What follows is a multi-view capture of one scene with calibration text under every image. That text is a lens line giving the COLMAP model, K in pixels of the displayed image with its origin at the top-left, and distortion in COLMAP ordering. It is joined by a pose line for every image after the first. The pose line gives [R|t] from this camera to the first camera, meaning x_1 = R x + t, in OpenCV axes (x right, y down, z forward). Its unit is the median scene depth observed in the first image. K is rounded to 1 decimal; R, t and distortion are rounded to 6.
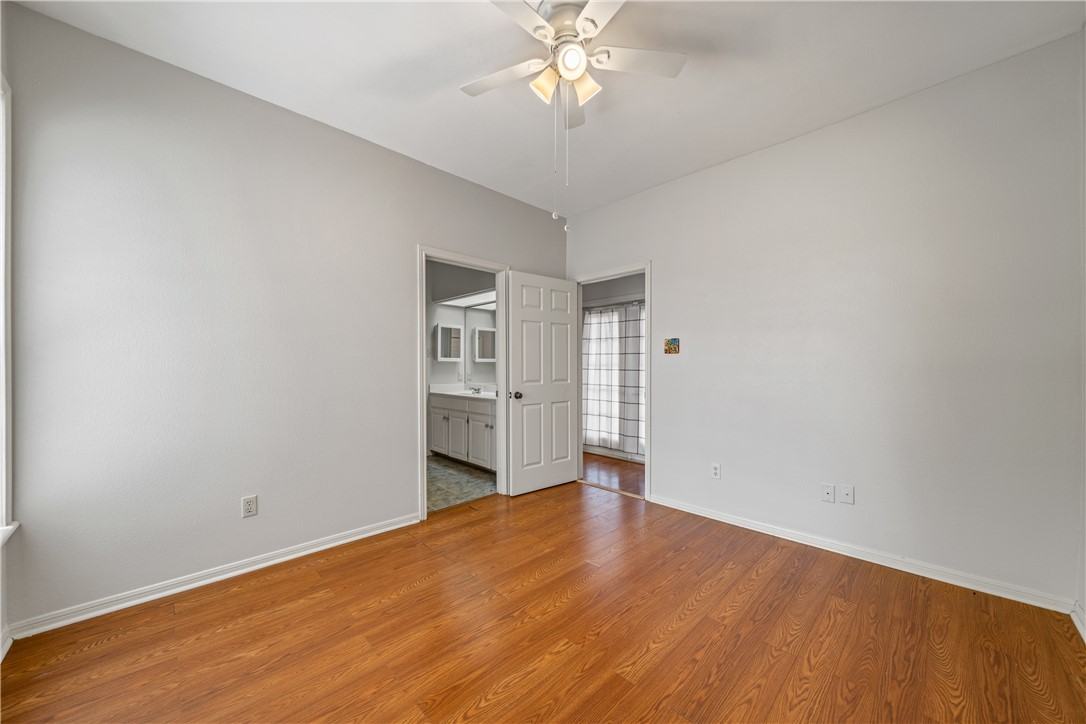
lens RADIAL K [[411.0, 0, 544.5], [0, 411.0, 369.5], [0, 0, 1]] dist [-0.000801, -0.000058]
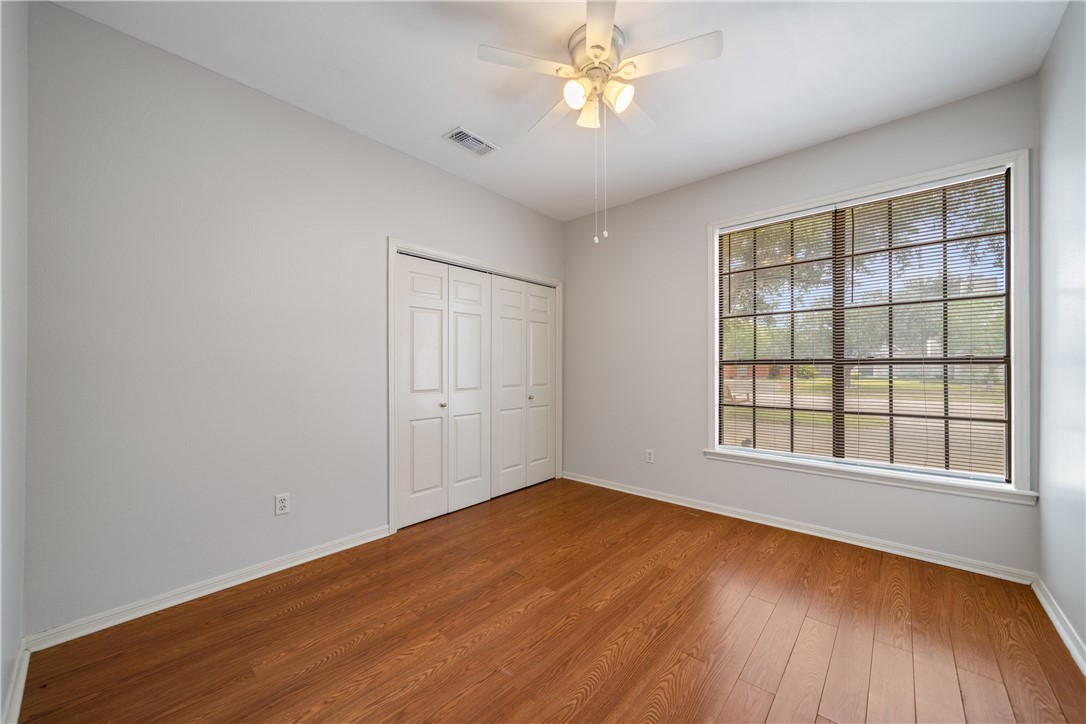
lens RADIAL K [[411.0, 0, 544.5], [0, 411.0, 369.5], [0, 0, 1]] dist [-0.000801, -0.000058]
pose [[-0.998037, 0.000597, -0.062620, 0.265298], [0.000154, 0.999975, 0.007085, -0.011850], [0.062623, 0.007061, -0.998012, 2.113173]]
